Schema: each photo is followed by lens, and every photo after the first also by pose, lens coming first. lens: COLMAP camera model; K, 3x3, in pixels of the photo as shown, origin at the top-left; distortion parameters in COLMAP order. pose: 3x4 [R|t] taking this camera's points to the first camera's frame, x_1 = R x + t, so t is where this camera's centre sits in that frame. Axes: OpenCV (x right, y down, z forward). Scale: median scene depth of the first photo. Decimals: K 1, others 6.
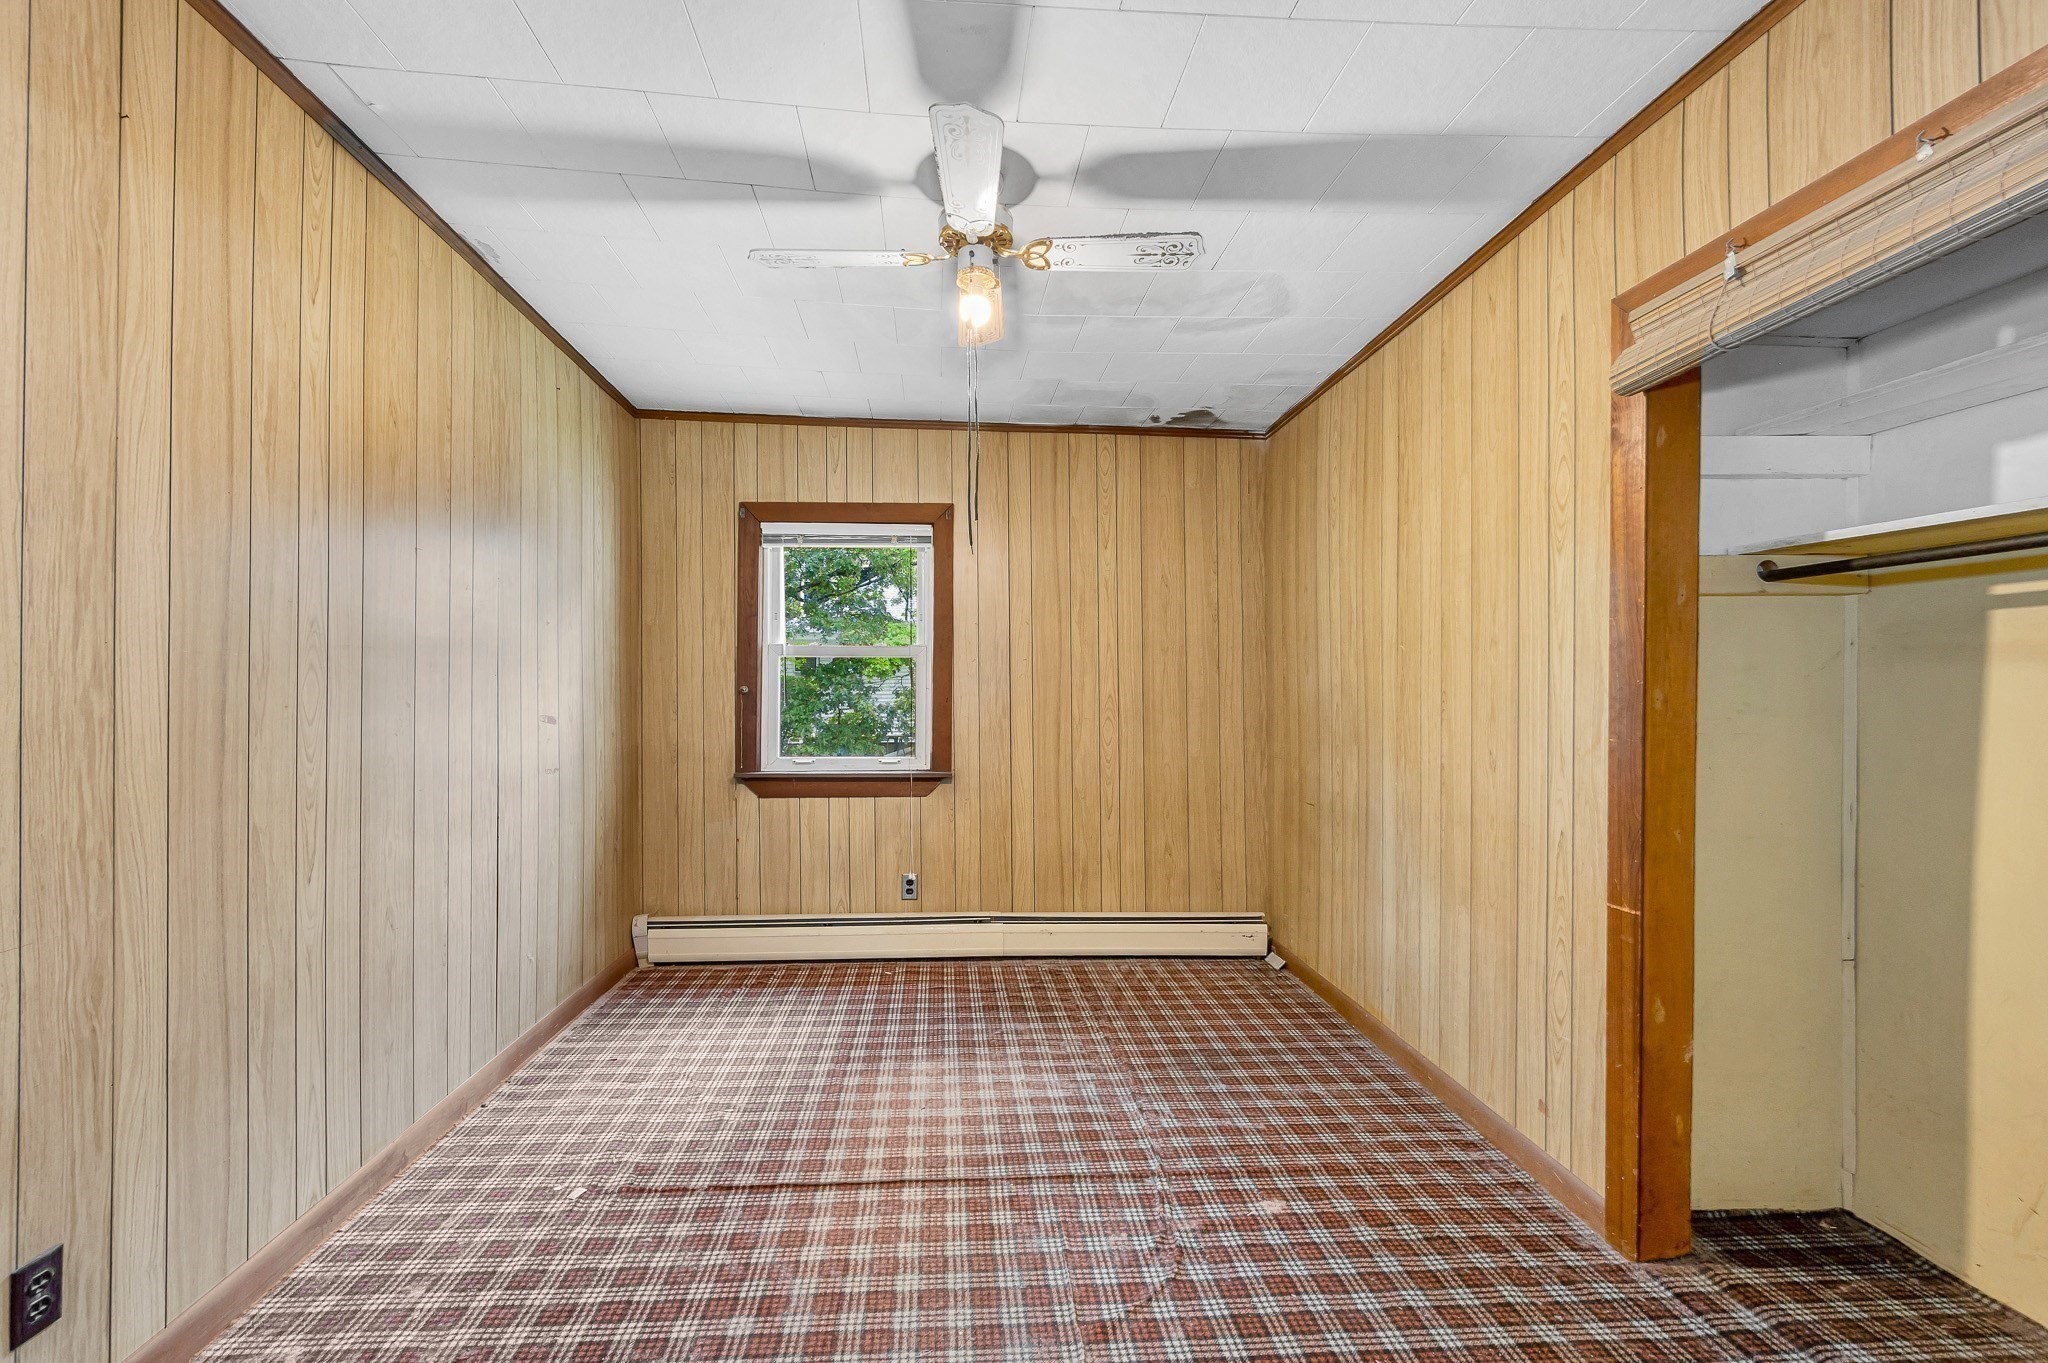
lens RADIAL K [[826.8, 0, 1034.3], [0, 826.8, 681.4], [0, 0, 1]] dist [0.000044, 0.000001]
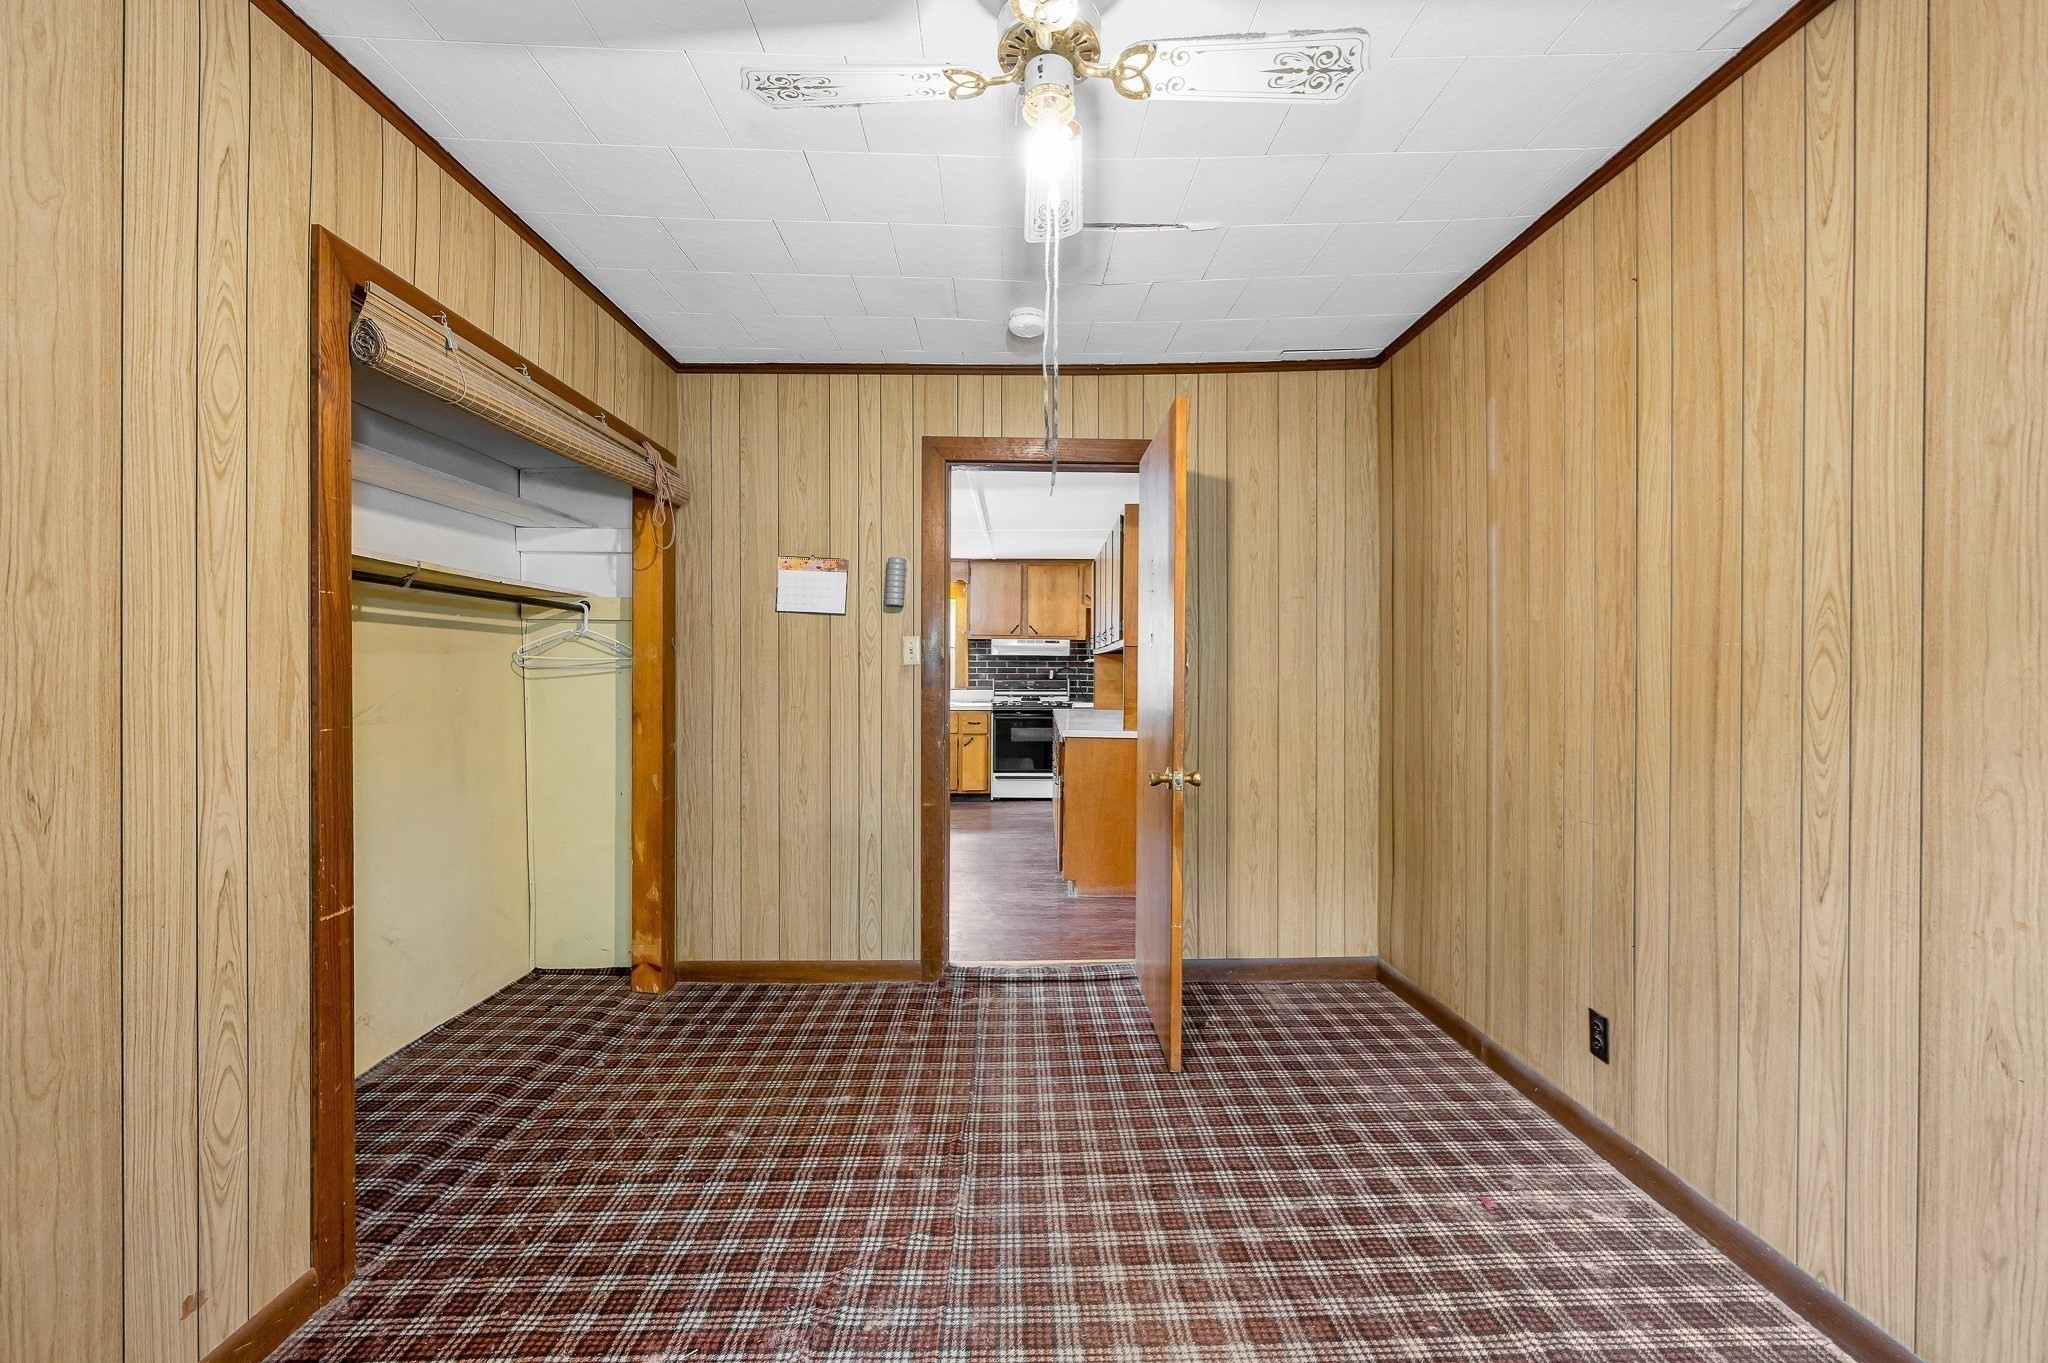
lens RADIAL K [[826.8, 0, 1034.3], [0, 826.8, 681.4], [0, 0, 1]] dist [0.000044, 0.000001]
pose [[-0.997321, -0.003642, 0.073052, -0.131725], [-0.003589, 0.999993, 0.000858, 0.017190], [-0.073054, 0.000593, -0.997328, 2.037343]]
